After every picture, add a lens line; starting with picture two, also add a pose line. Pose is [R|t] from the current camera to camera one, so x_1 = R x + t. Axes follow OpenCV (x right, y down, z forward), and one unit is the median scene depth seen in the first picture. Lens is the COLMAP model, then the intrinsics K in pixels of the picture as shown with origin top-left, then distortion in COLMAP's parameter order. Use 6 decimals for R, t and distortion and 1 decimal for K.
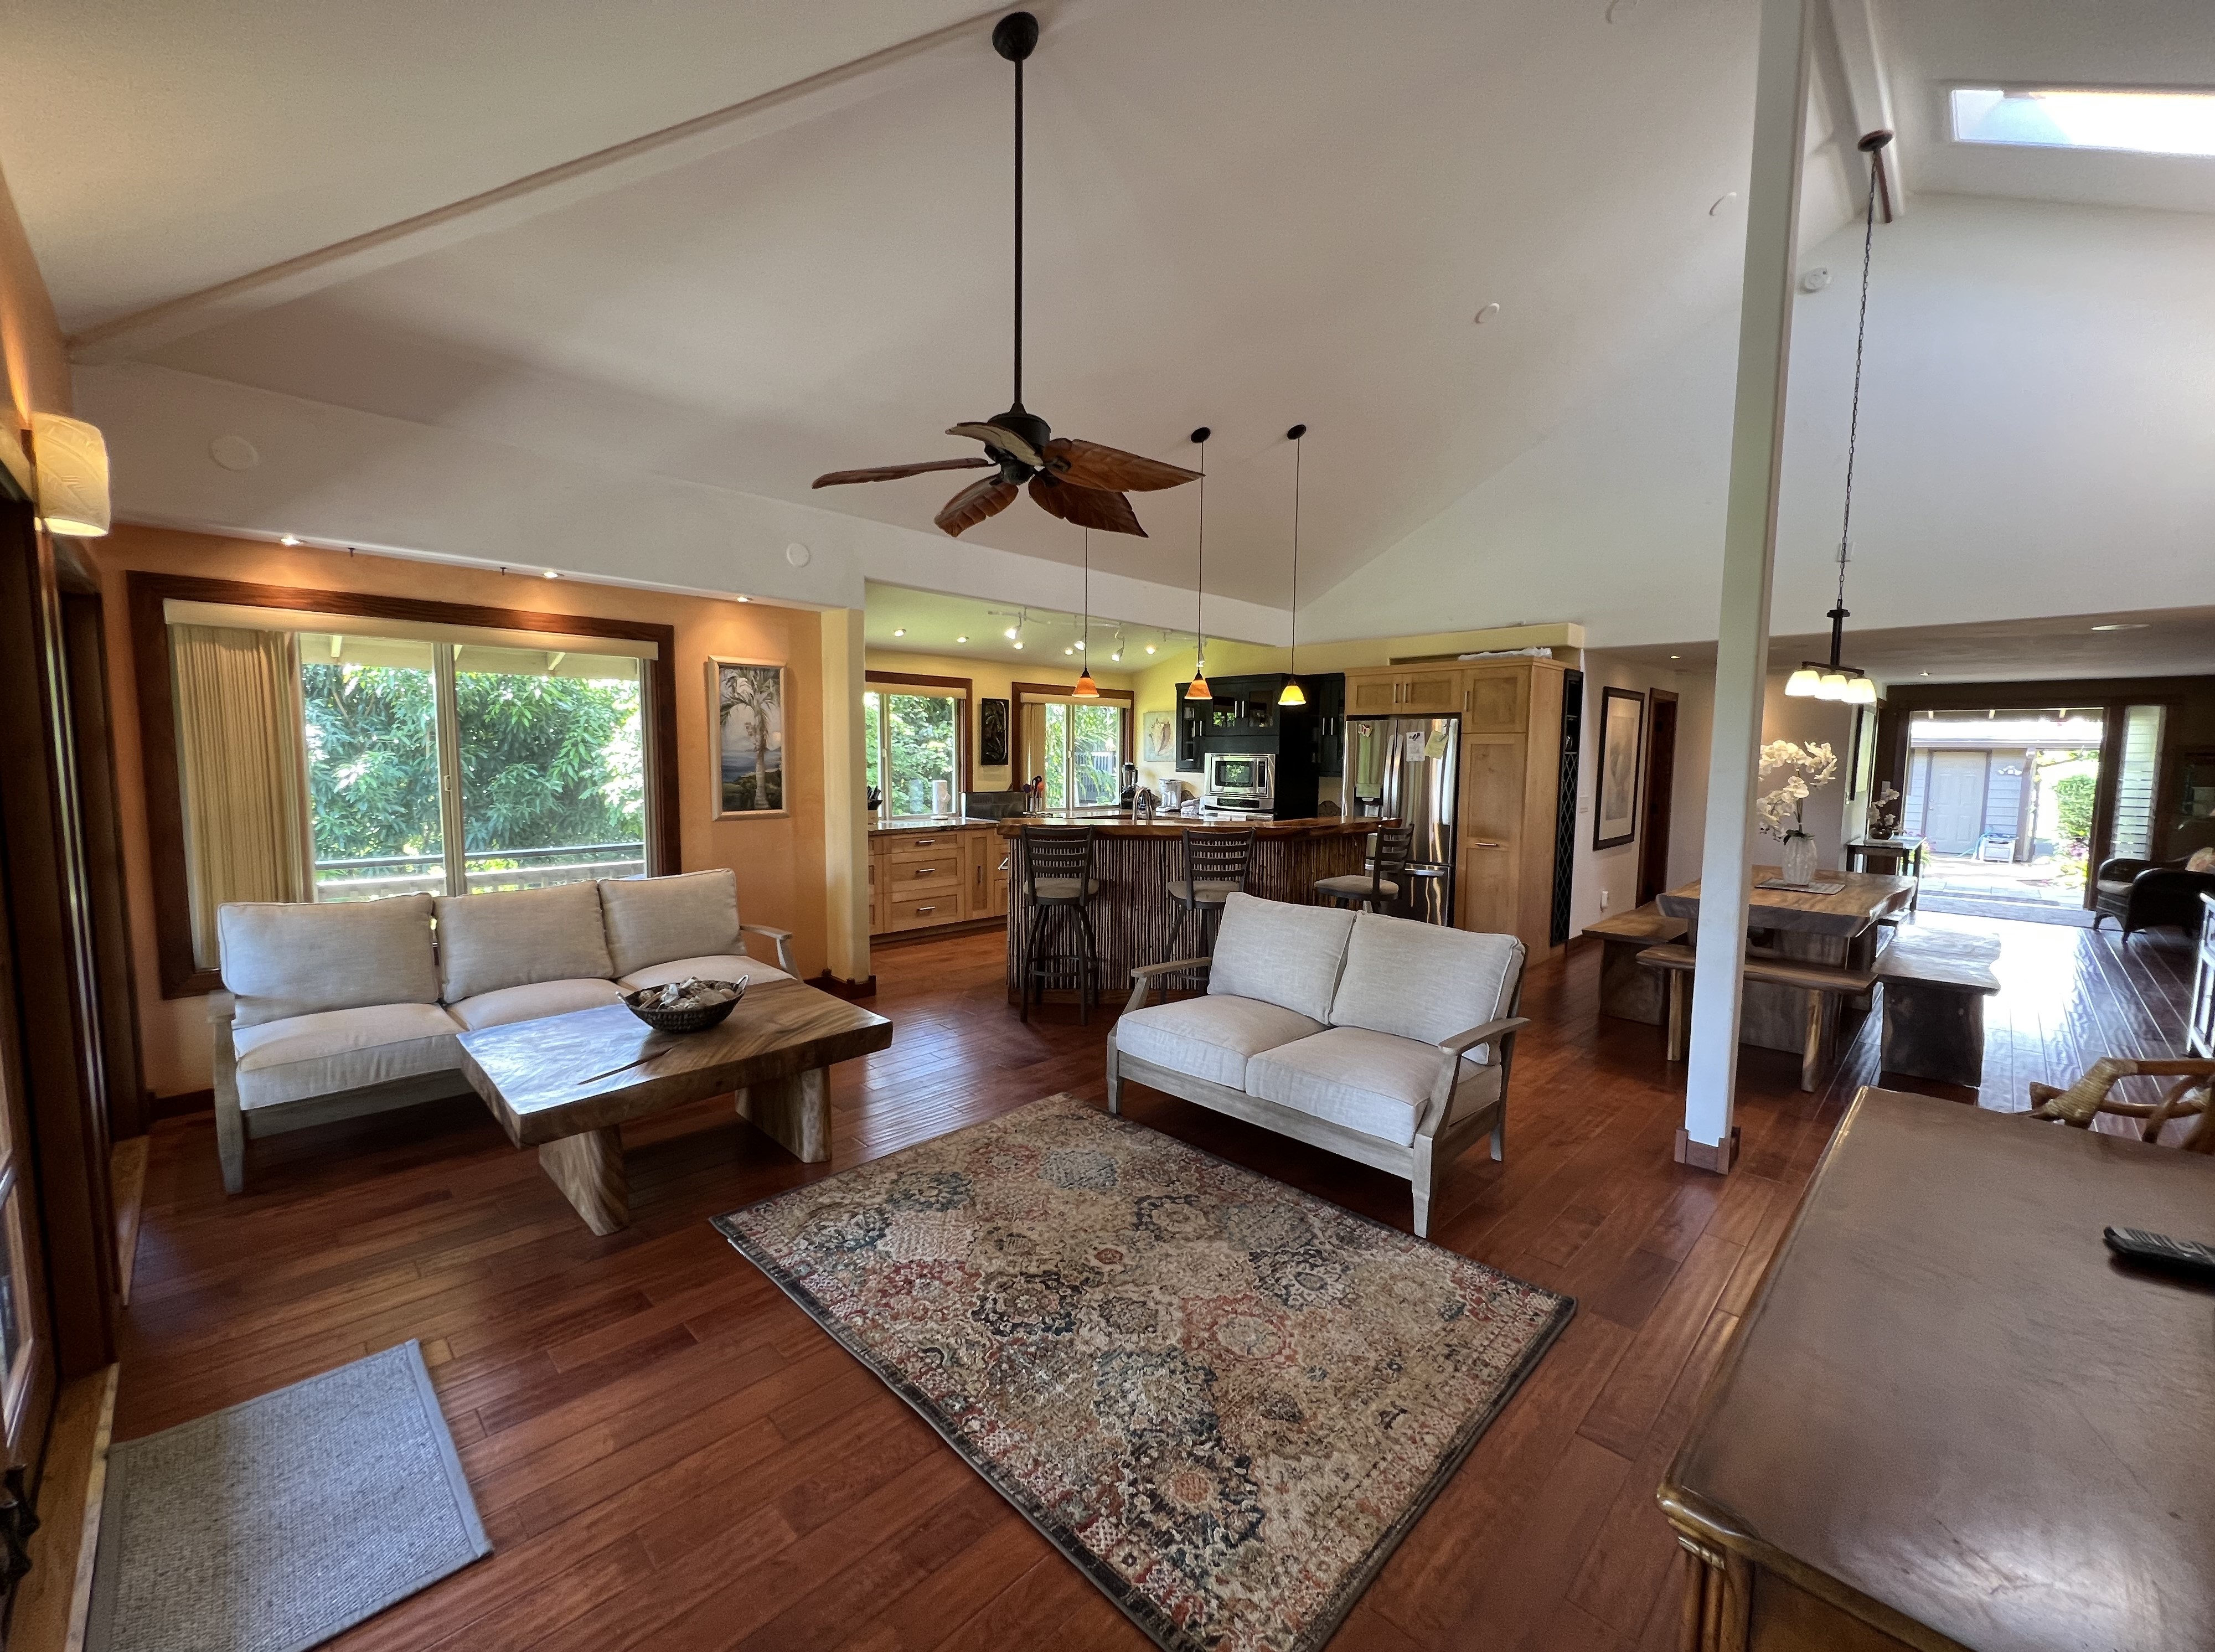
lens RADIAL K [[889.6, 0, 1109.8], [0, 889.6, 829.9], [0, 0, 1]] dist [-0.002038, 0.000165]
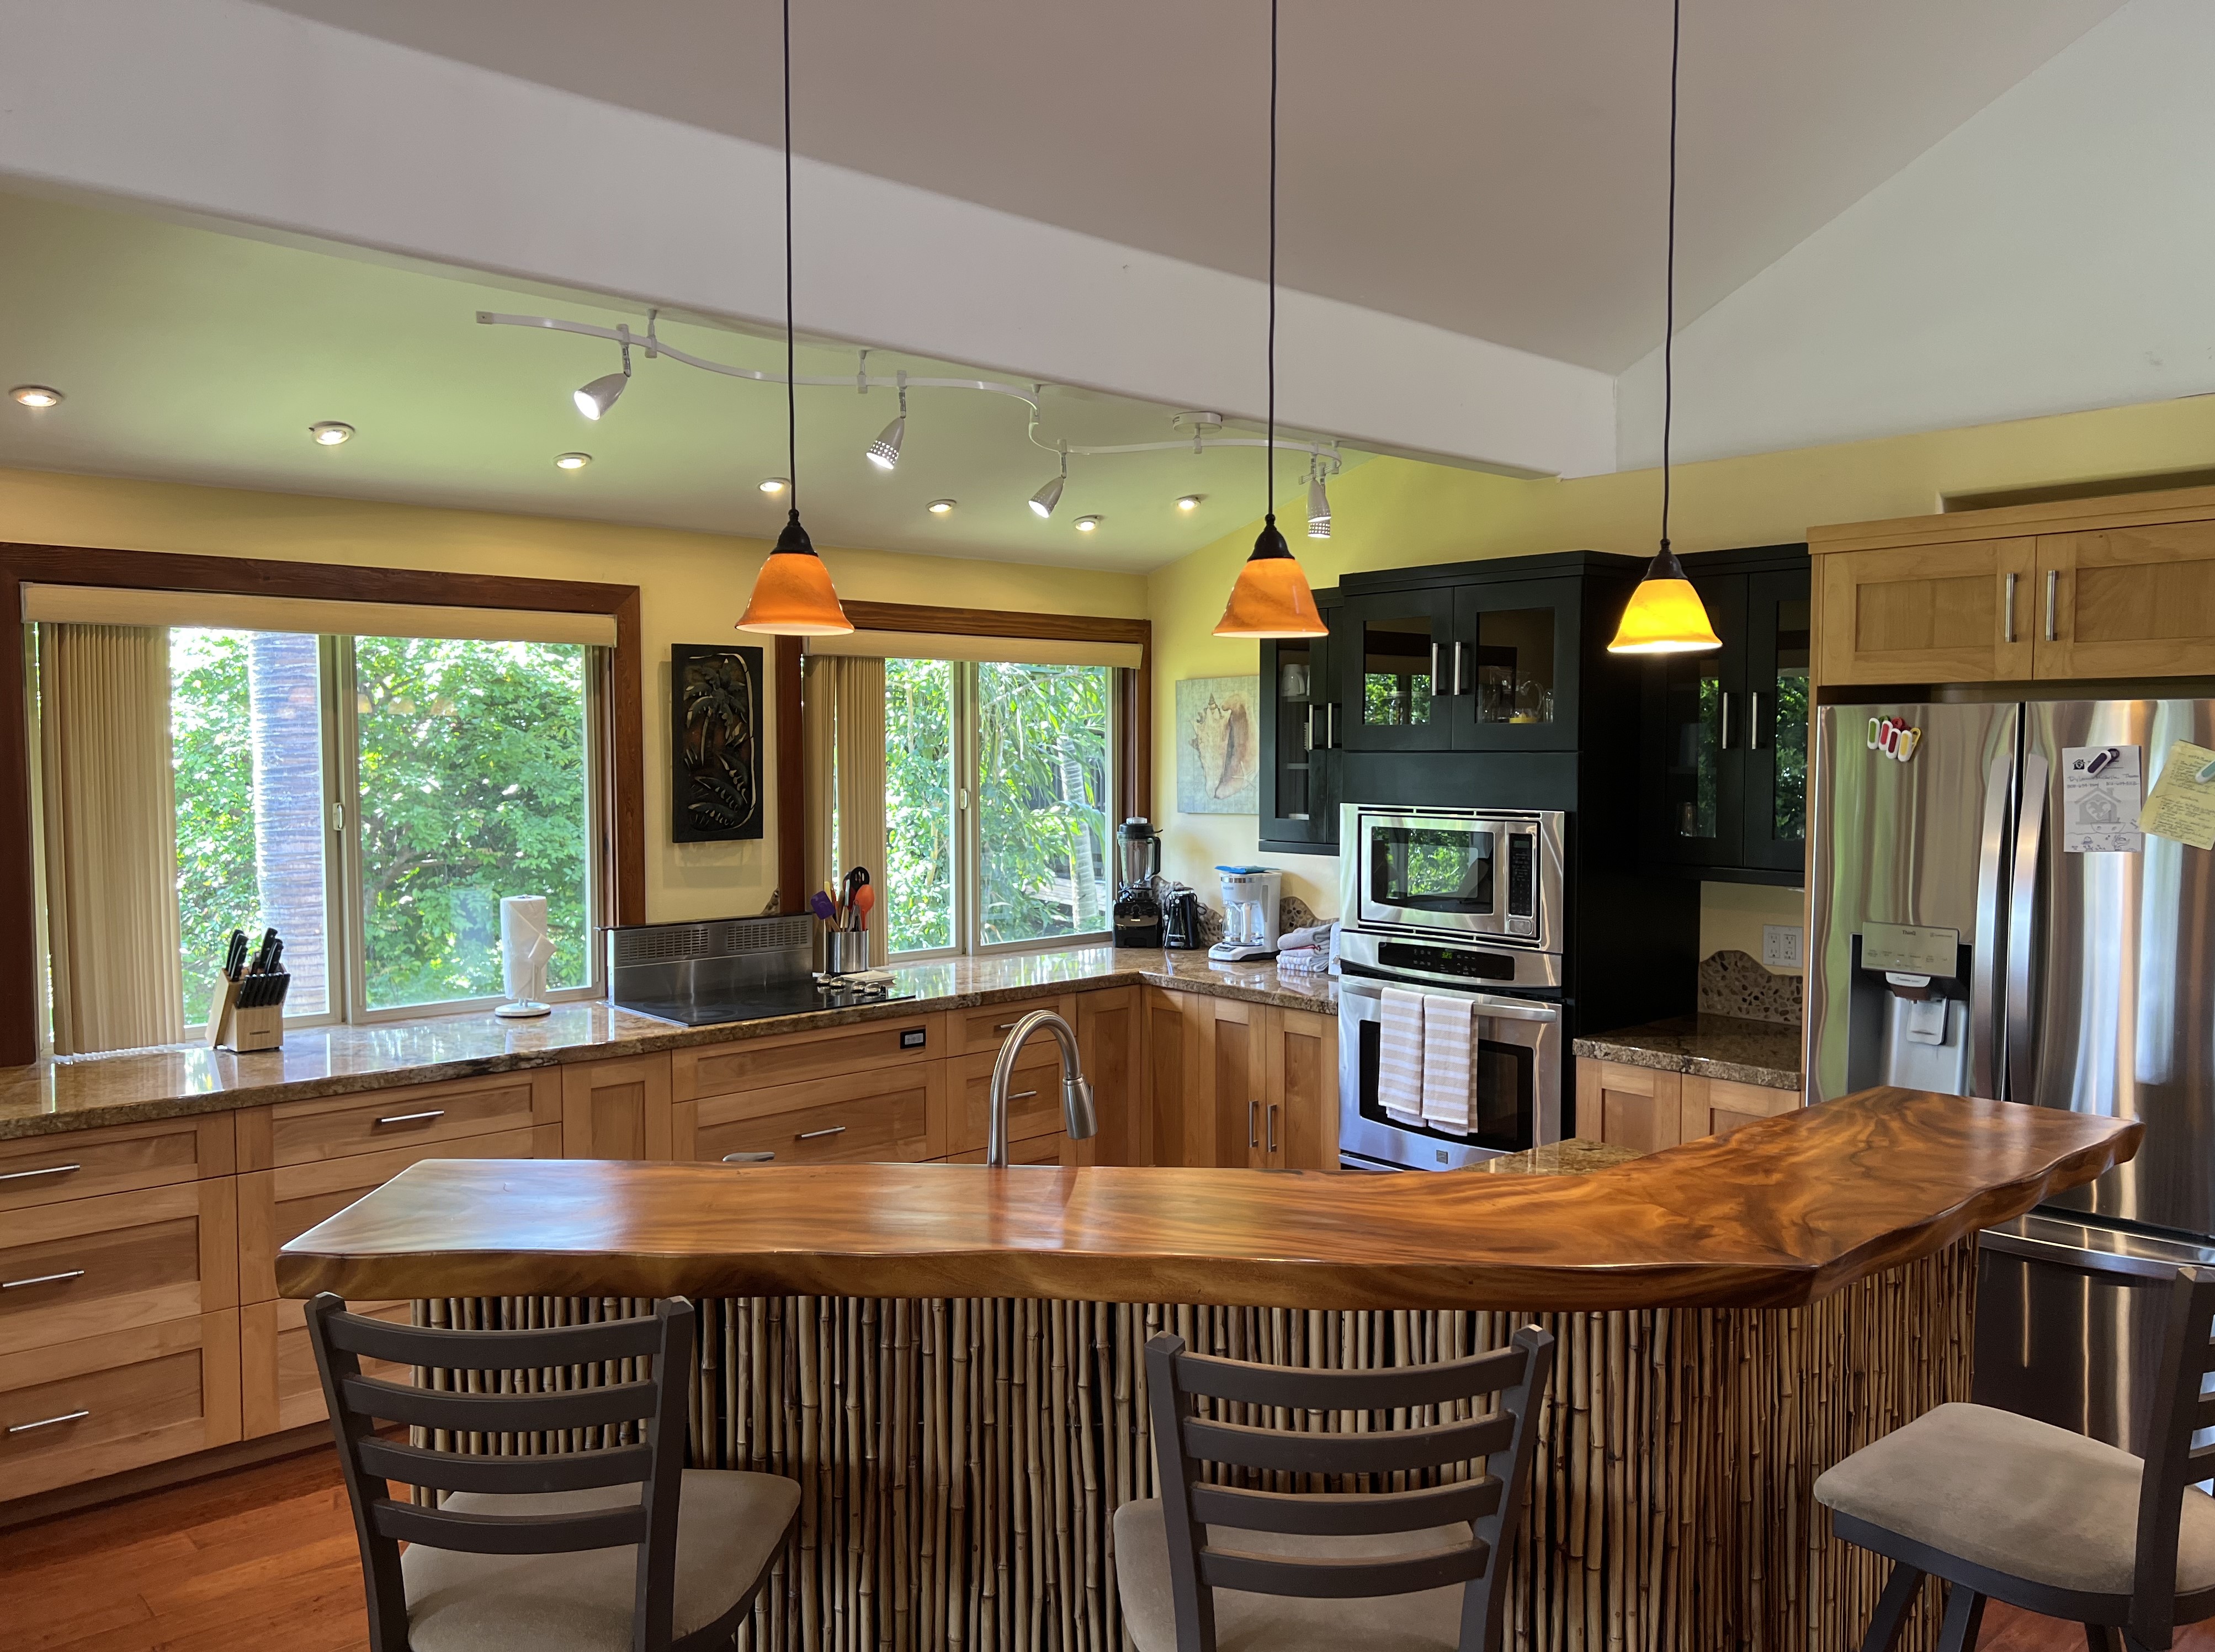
lens RADIAL K [[1674.5, 0, 1105.5], [0, 1674.5, 822.1], [0, 0, 1]] dist [0.062879, -0.070260]
pose [[0.998539, -0.006622, -0.053628, 0.053258], [0.004444, 0.999164, -0.040636, -0.054289], [0.053852, 0.040338, 0.997734, 0.375873]]
